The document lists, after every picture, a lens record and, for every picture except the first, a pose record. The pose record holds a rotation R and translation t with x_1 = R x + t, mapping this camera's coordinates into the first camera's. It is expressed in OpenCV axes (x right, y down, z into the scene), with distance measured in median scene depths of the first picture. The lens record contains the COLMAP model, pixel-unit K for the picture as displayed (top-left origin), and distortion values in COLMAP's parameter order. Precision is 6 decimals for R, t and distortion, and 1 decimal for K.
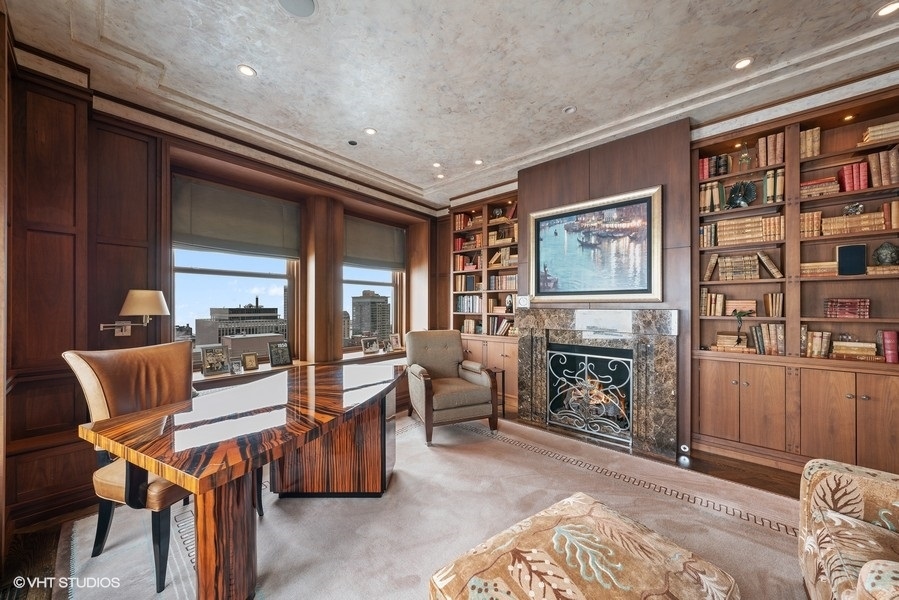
lens RADIAL K [[307.2, 0, 446.0], [0, 307.2, 301.5], [0, 0, 1]] dist [-0.000500, 0.000076]
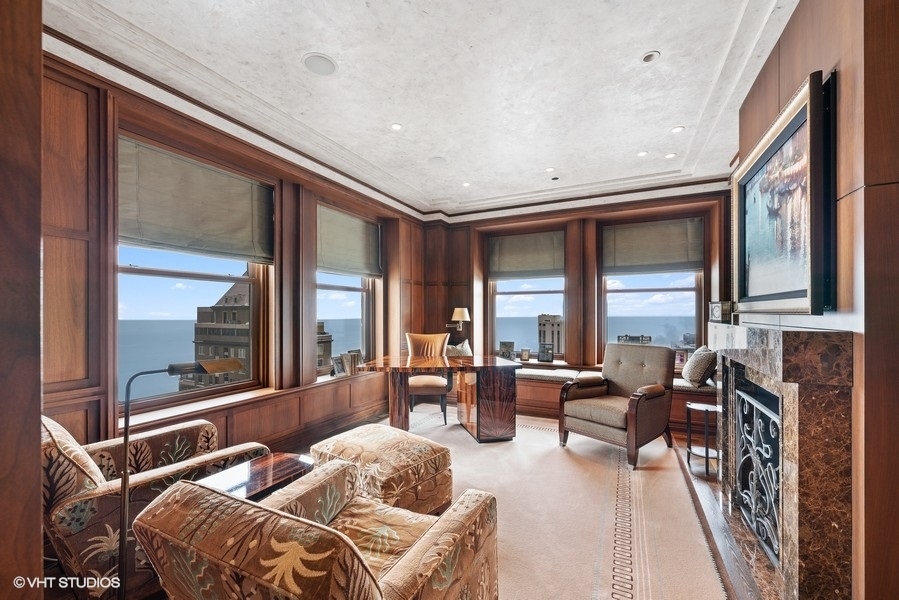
lens RADIAL K [[364.6, 0, 448.1], [0, 364.6, 312.6], [0, 0, 1]] dist [0.000348, 0.000048]
pose [[0.256750, -0.003132, -0.966473, 1.009355], [0.005482, 0.999983, -0.001785, -0.001941], [0.966462, -0.004840, 0.256763, 0.261216]]
